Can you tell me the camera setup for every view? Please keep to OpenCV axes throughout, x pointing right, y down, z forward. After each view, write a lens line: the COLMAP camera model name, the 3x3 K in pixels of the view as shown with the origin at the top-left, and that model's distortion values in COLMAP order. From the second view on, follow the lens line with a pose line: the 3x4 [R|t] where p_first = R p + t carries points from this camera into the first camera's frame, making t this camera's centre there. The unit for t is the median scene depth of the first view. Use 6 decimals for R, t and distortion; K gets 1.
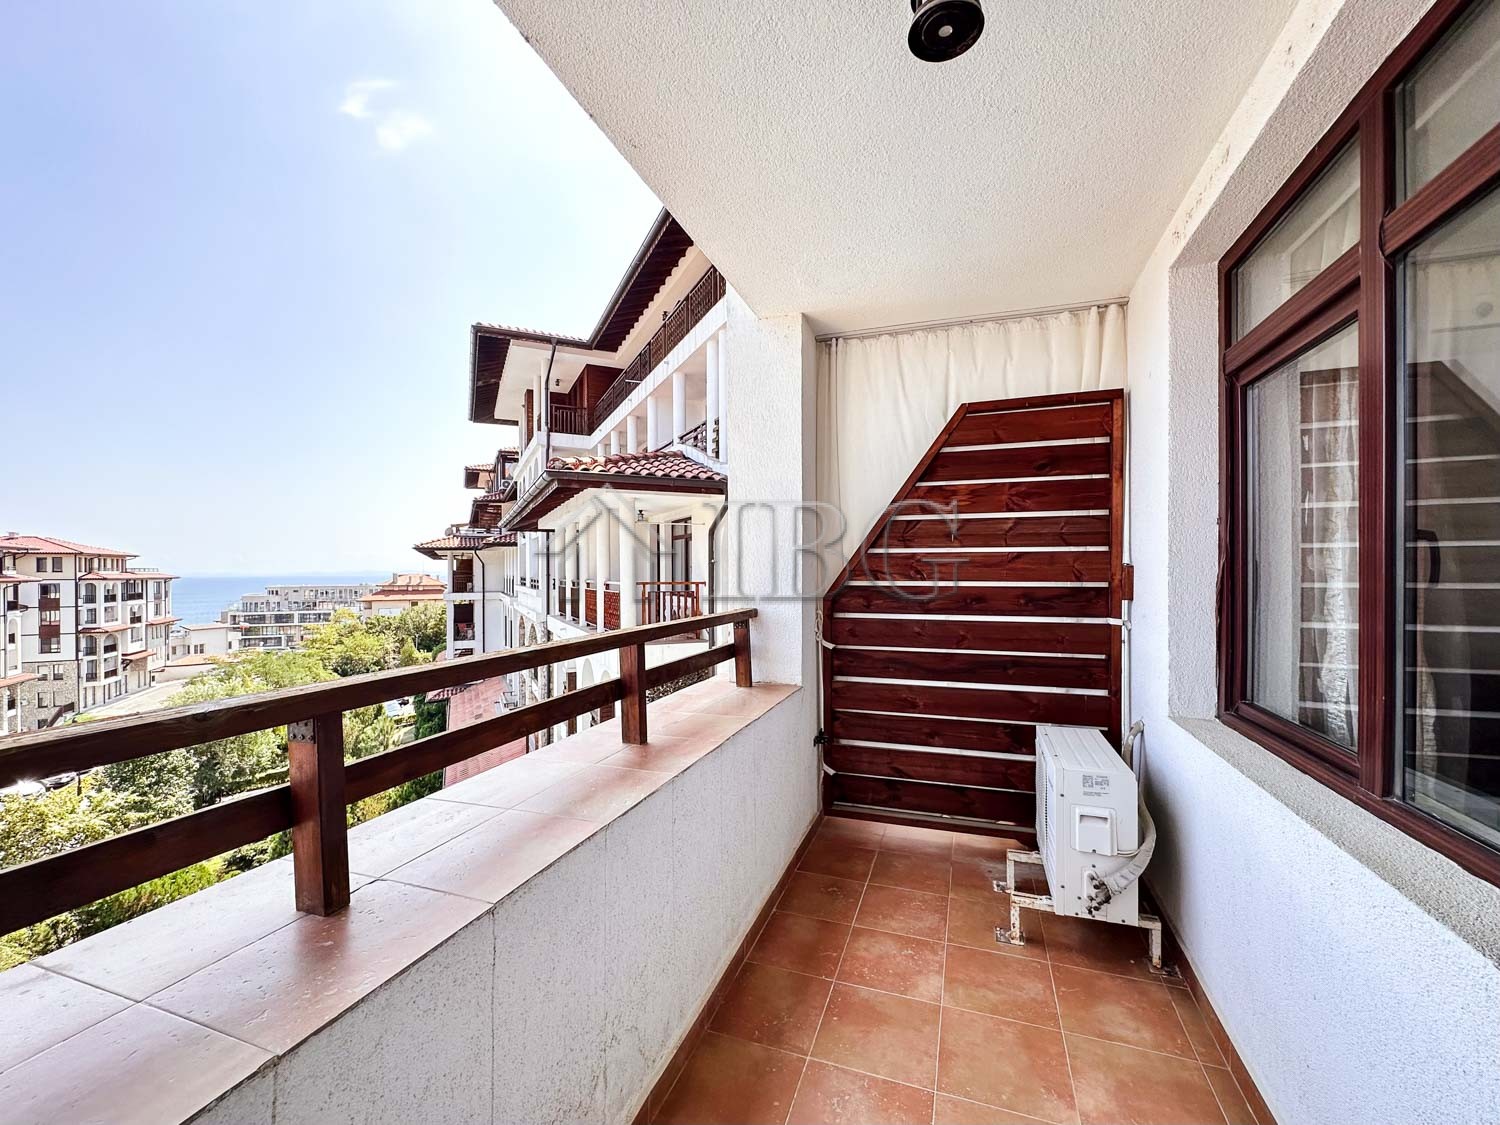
lens RADIAL K [[609.8, 0, 754.2], [0, 609.8, 573.3], [0, 0, 1]] dist [-0.002749, 0.000573]
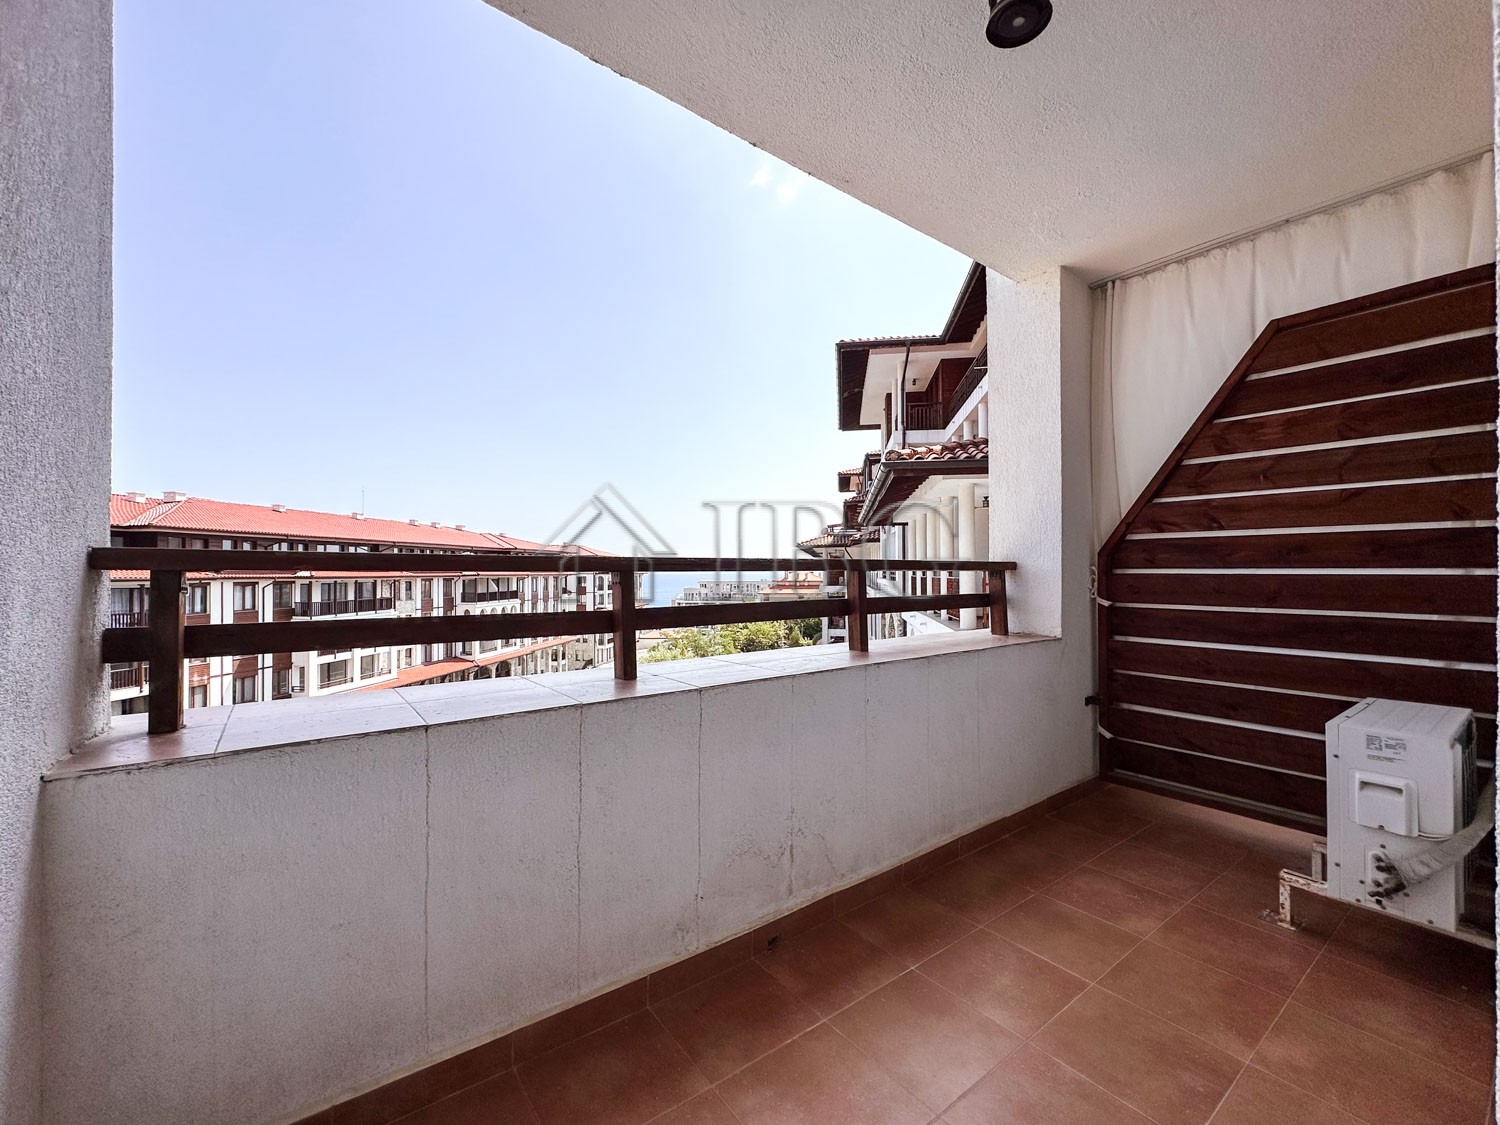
lens RADIAL K [[609.8, 0, 759.3], [0, 609.8, 564.1], [0, 0, 1]] dist [-0.002749, 0.000573]
pose [[0.837667, -0.004944, -0.546159, 0.195316], [-0.001210, 0.999940, -0.010908, 0.070328], [0.546180, 0.009798, 0.837611, -0.099848]]
